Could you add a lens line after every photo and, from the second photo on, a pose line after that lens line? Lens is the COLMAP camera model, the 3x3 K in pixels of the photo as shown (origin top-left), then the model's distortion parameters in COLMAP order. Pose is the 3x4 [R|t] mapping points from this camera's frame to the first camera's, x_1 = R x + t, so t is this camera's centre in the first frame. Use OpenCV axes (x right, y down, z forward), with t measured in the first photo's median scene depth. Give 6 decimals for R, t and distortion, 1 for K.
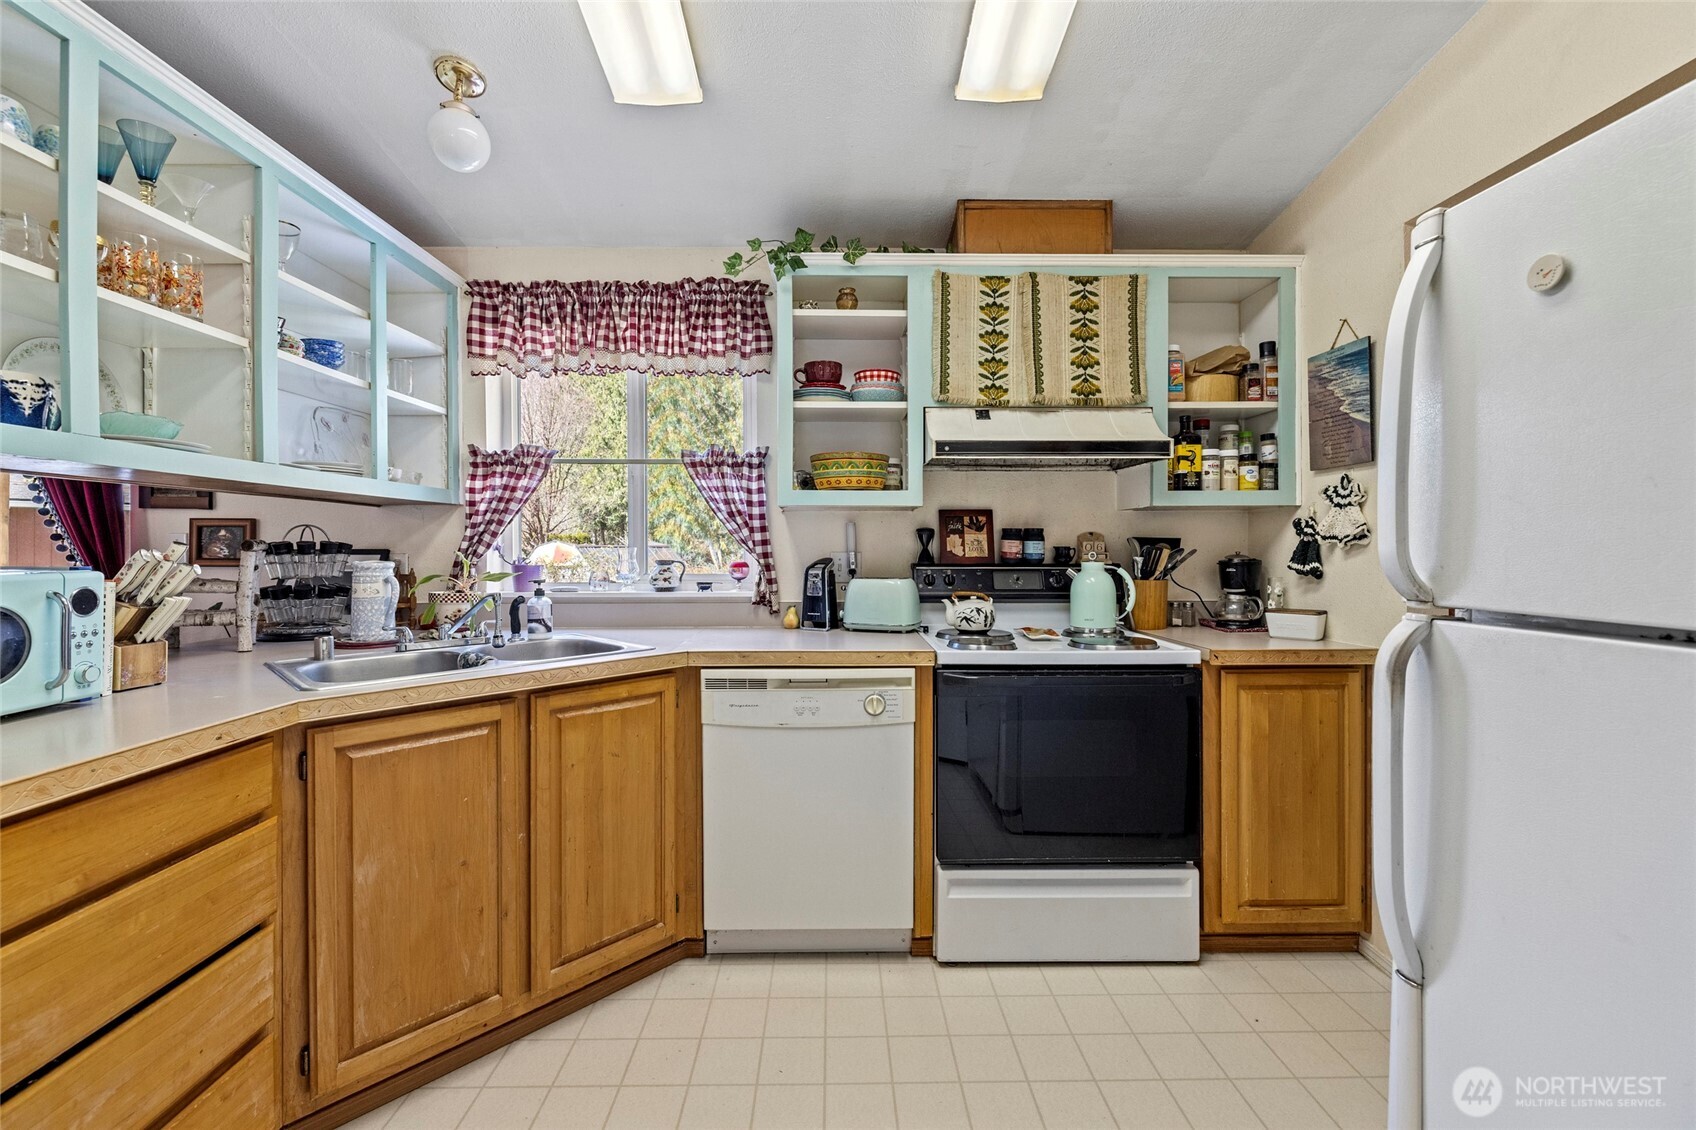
lens RADIAL K [[730.9, 0, 838.9], [0, 730.9, 553.0], [0, 0, 1]] dist [-0.000613, -0.000583]
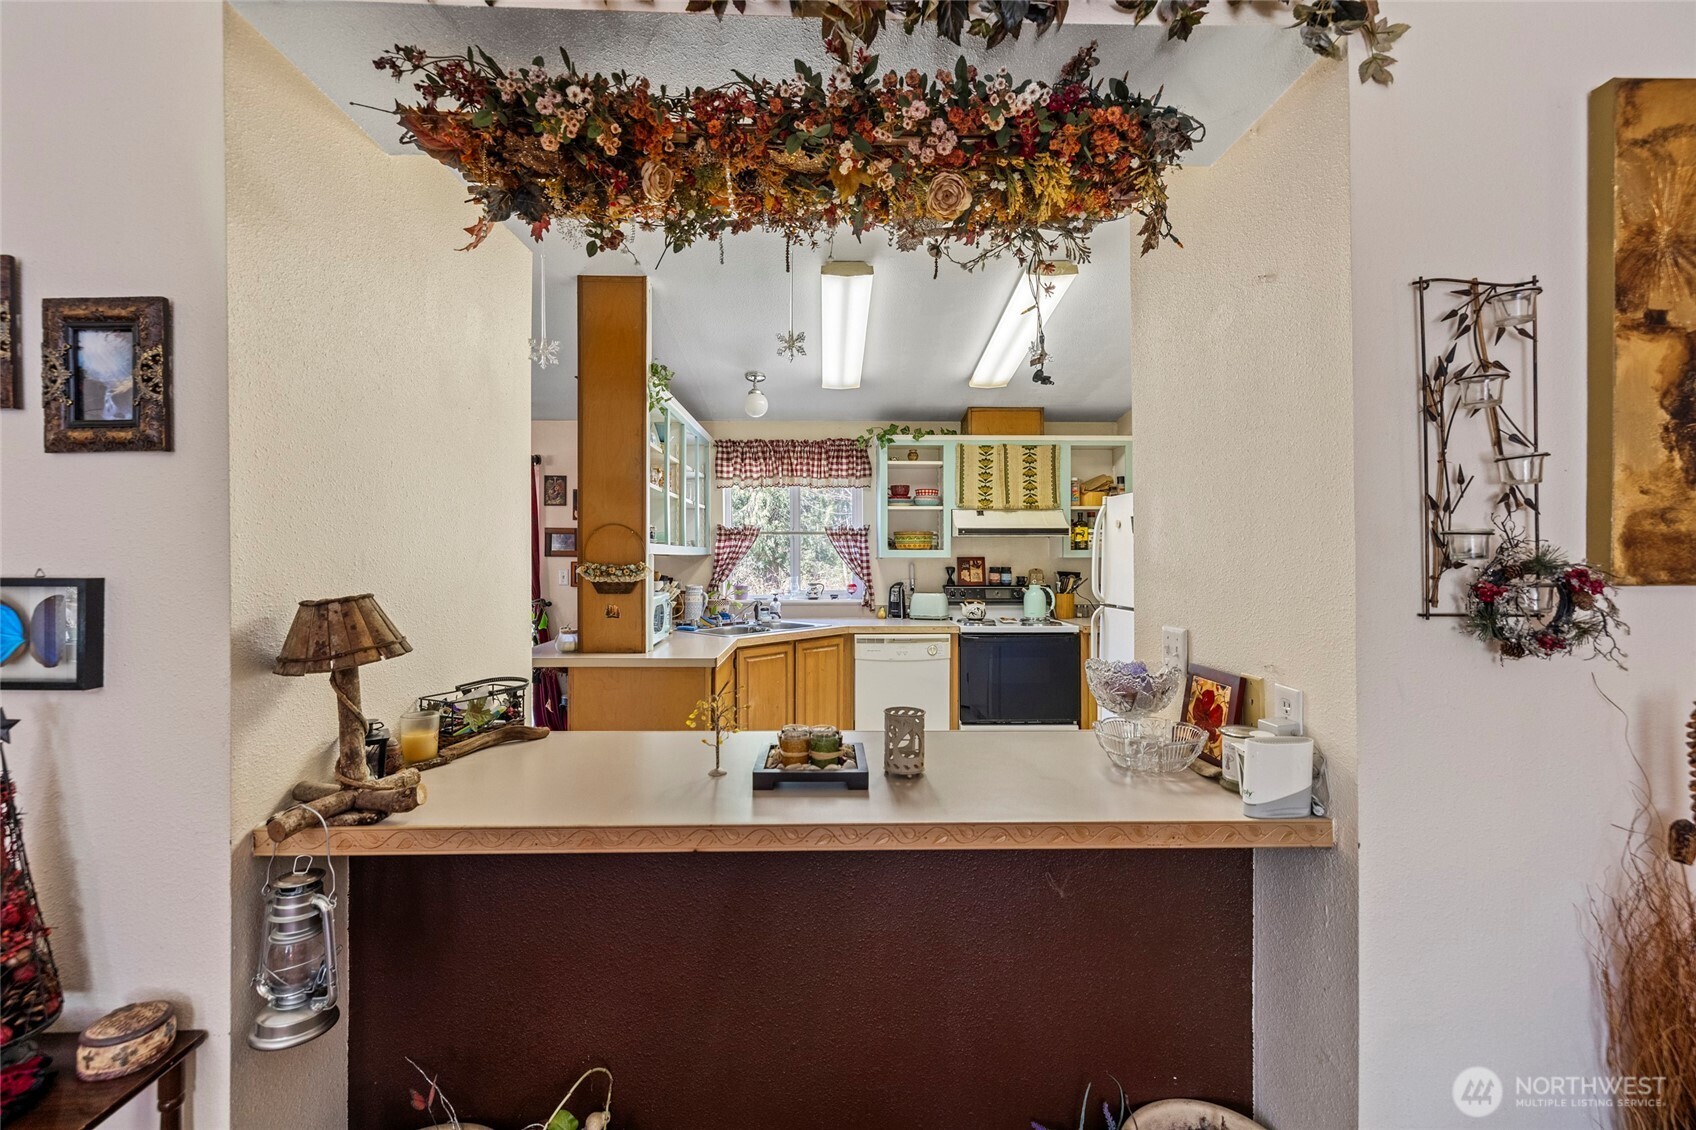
lens RADIAL K [[730.9, 0, 838.9], [0, 730.9, 553.0], [0, 0, 1]] dist [-0.000613, -0.000583]
pose [[0.999913, 0.000987, 0.013168, -0.215295], [-0.000818, 0.999917, -0.012823, -0.048545], [-0.013180, 0.012812, 0.999831, -0.991954]]
